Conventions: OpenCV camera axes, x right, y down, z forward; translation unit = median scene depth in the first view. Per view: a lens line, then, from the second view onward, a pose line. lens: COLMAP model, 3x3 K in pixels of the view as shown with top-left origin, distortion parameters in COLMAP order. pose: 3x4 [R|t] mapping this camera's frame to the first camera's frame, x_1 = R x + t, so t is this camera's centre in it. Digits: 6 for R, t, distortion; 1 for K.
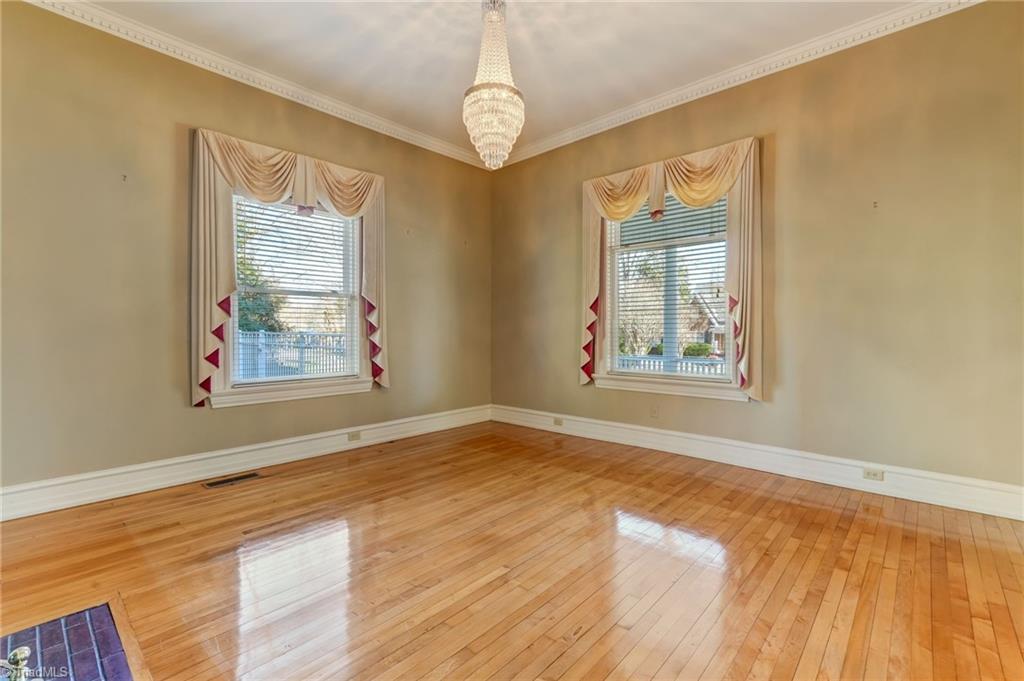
lens RADIAL K [[457.6, 0, 513.2], [0, 457.6, 336.0], [0, 0, 1]] dist [-0.002093, 0.000786]
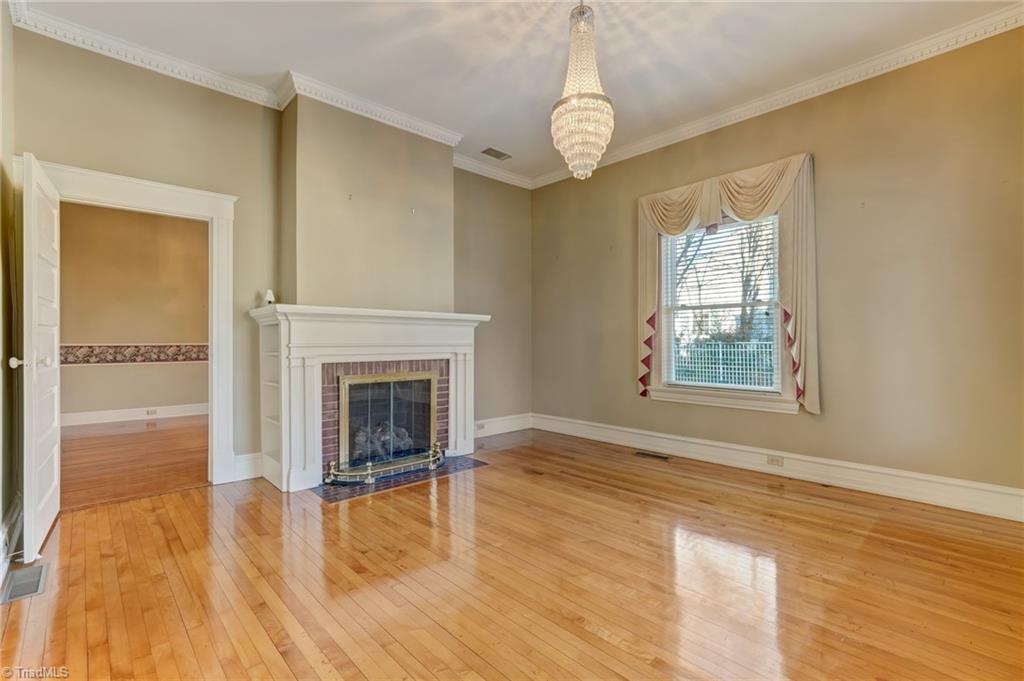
lens RADIAL K [[457.6, 0, 509.9], [0, 457.6, 341.2], [0, 0, 1]] dist [-0.002093, 0.000786]
pose [[-0.070290, 0.010645, -0.997470, 0.646212], [-0.006913, 0.999914, 0.011158, -0.022314], [0.997503, 0.007680, -0.070211, 0.610275]]
